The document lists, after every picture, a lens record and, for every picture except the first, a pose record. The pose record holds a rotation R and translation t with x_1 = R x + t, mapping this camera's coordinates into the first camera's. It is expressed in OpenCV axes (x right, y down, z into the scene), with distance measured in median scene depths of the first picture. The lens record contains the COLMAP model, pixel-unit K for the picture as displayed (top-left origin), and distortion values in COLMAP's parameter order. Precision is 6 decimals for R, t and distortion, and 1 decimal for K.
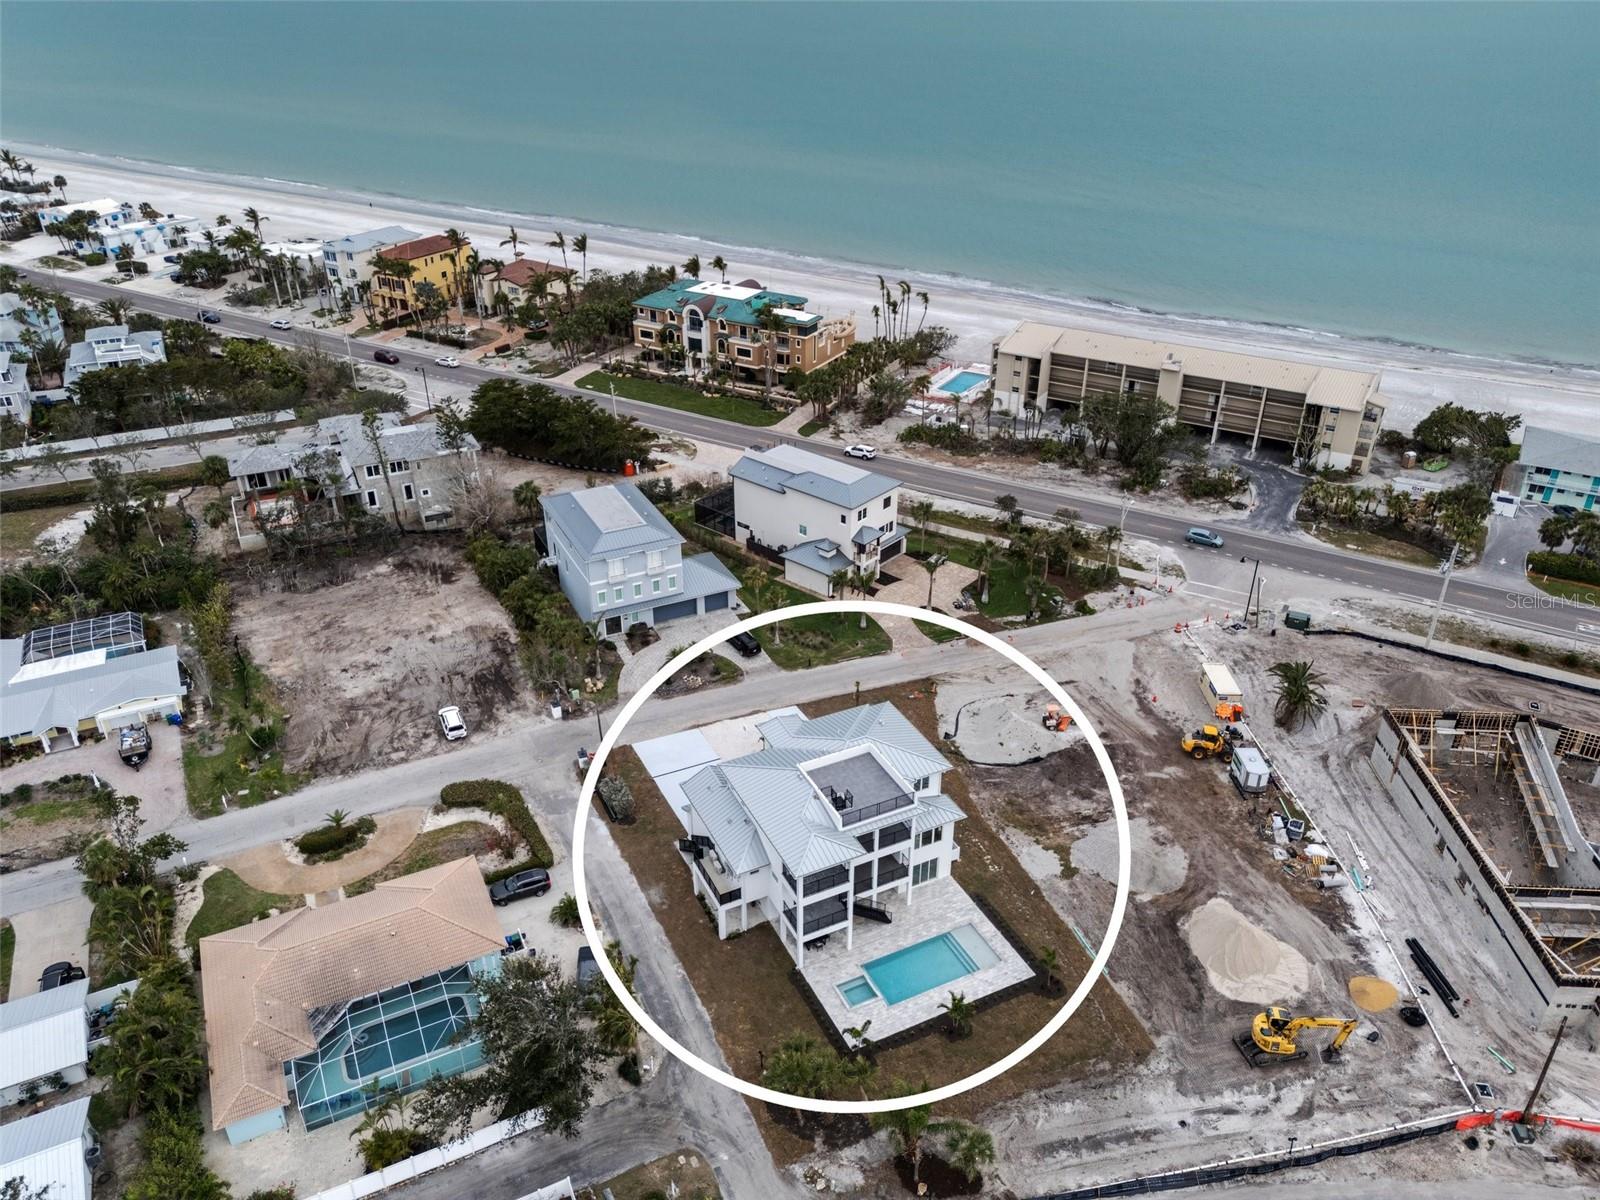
lens RADIAL K [[1183.1, 0, 797.5], [0, 1183.1, 595.7], [0, 0, 1]] dist [0.050615, -0.028219]
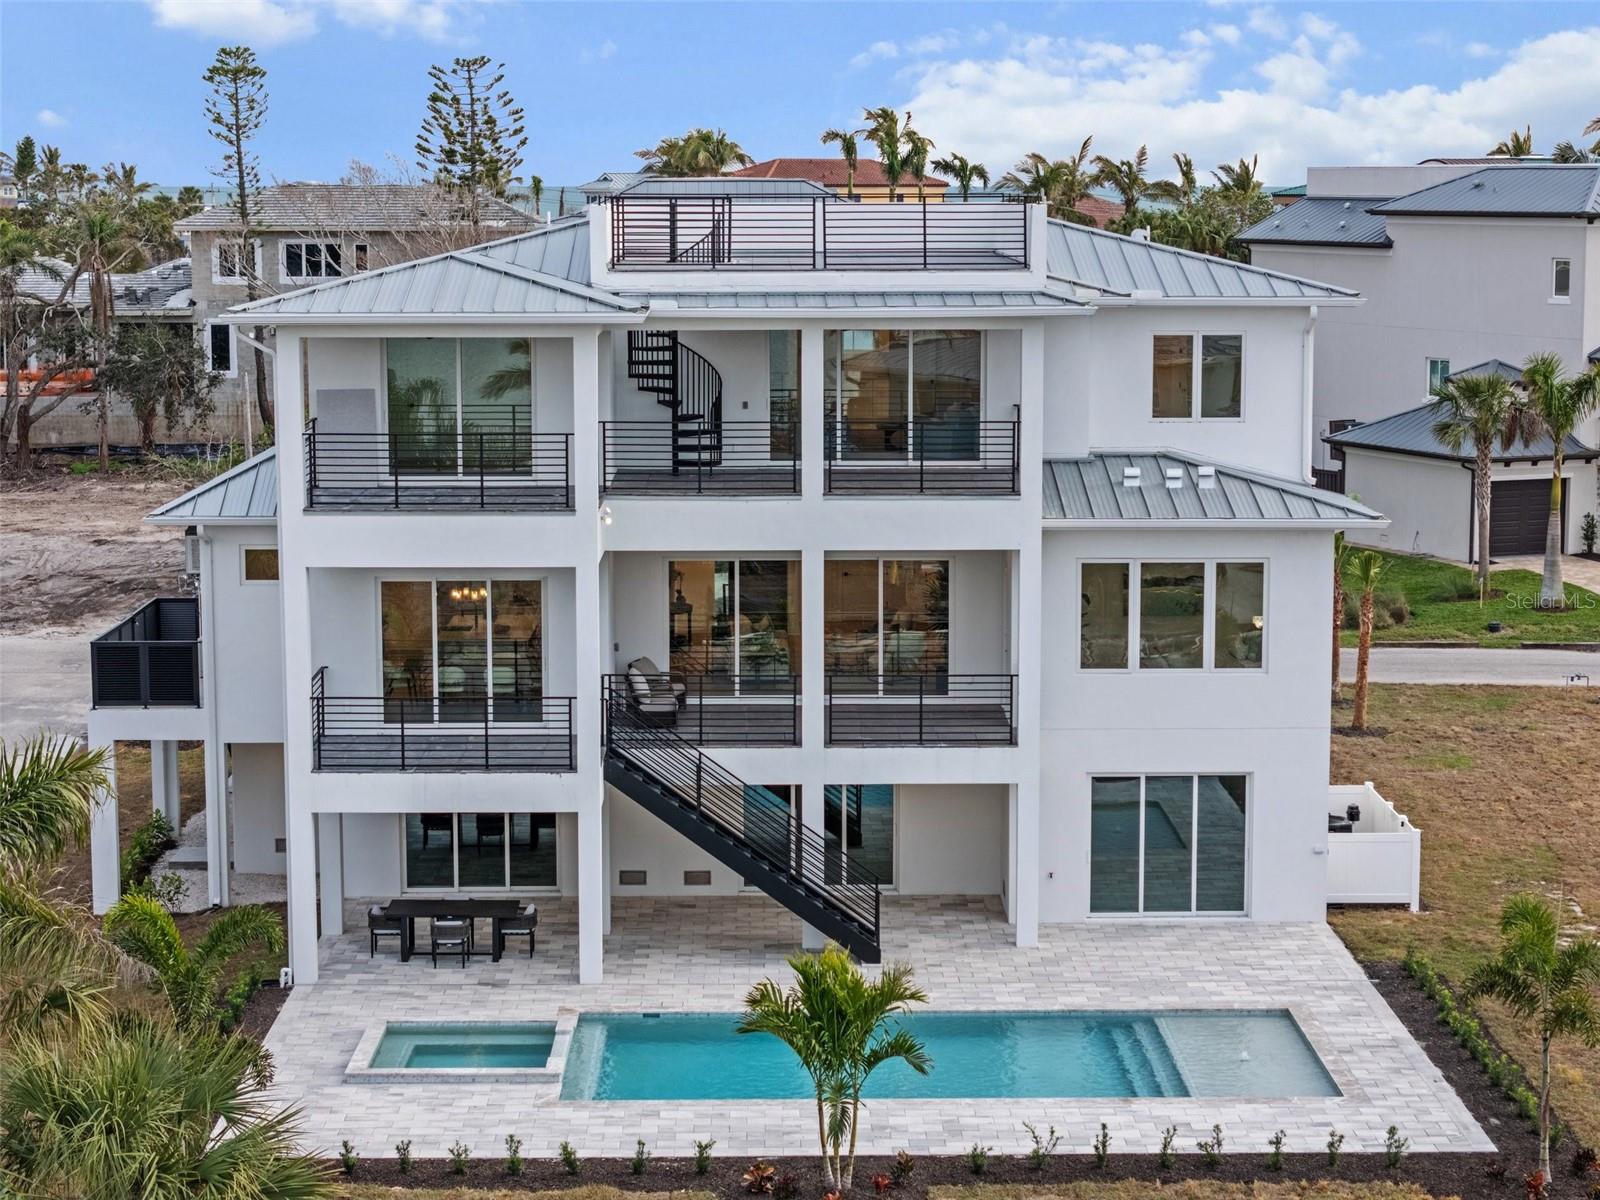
lens RADIAL K [[3184.2, 0, 799.4], [0, 3184.2, 600.5], [0, 0, 1]] dist [-0.004355, 0.000000]
pose [[0.900341, 0.044529, -0.432901, 0.290324], [-0.204026, 0.921845, -0.329507, 0.400233], [0.384395, 0.384992, 0.839060, 0.556743]]
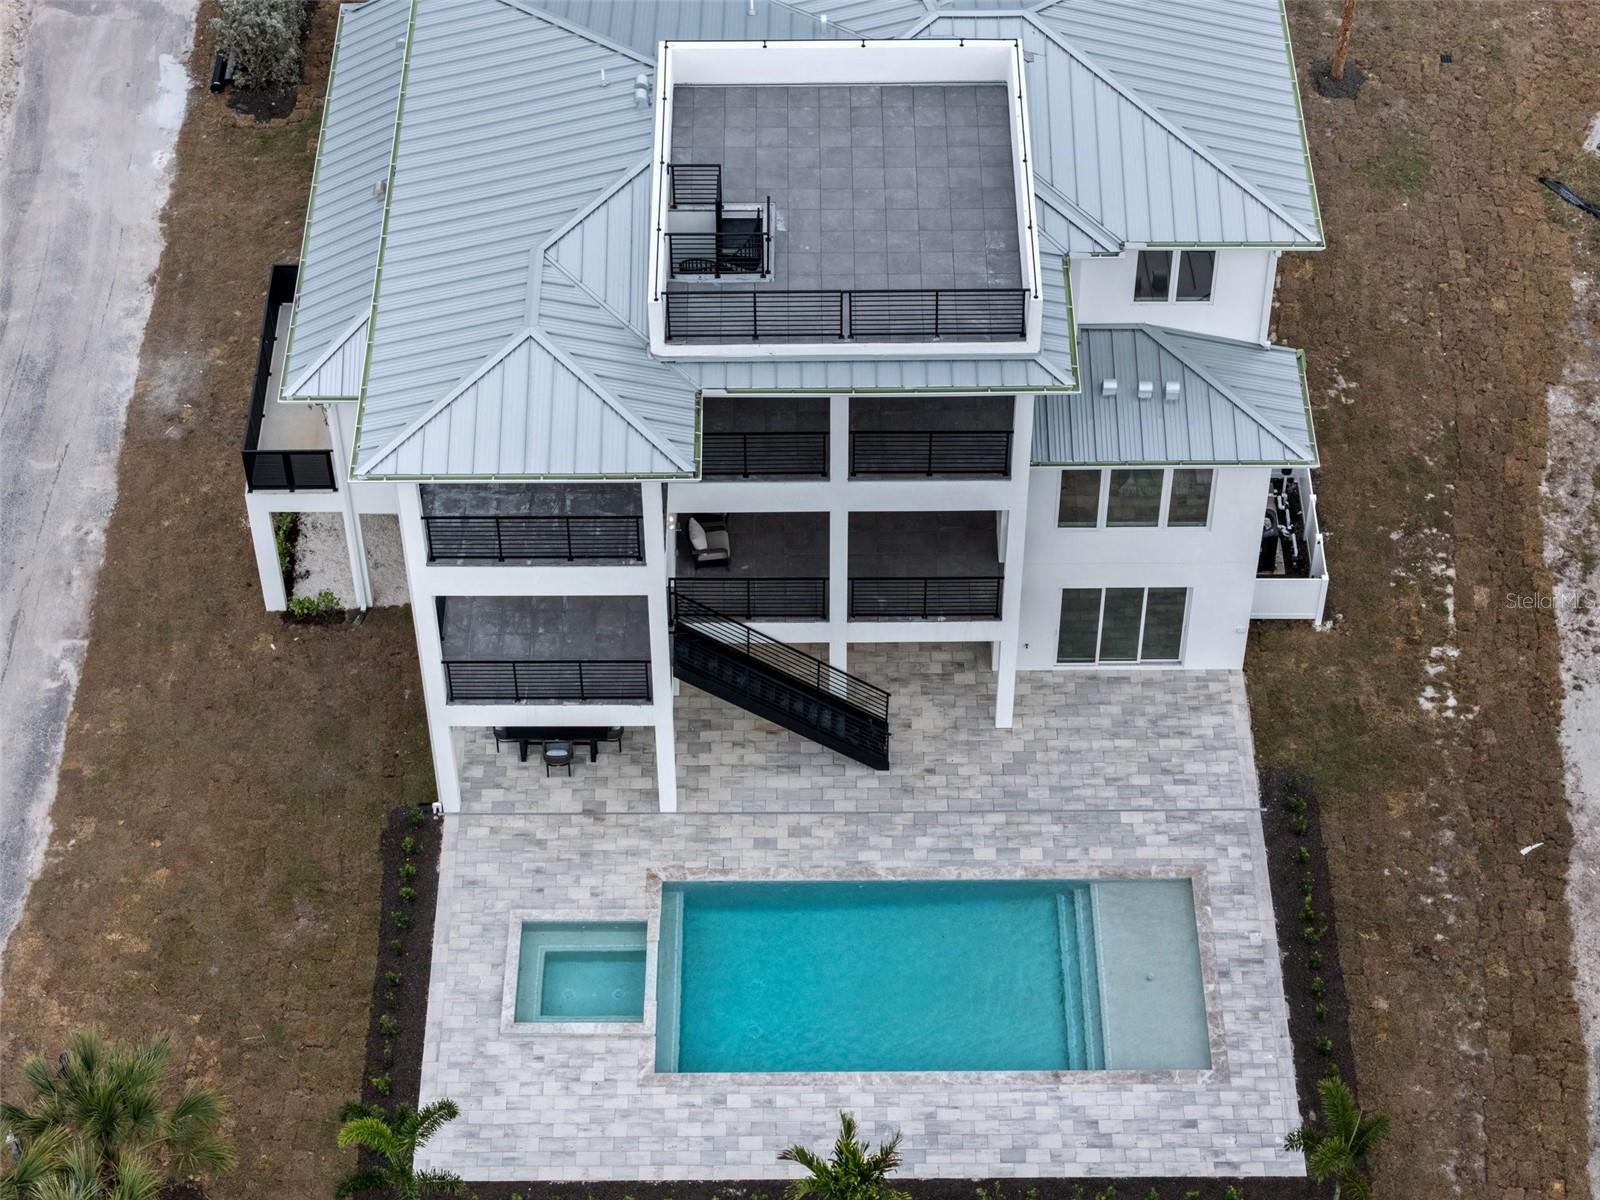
lens RADIAL K [[3184.2, 0, 799.3], [0, 3184.2, 604.0], [0, 0, 1]] dist [-0.004355, 0.000000]
pose [[0.895823, 0.315929, -0.312554, 0.263510], [-0.205365, 0.917989, 0.339295, 0.023159], [0.394115, -0.239761, 0.887236, 0.420641]]
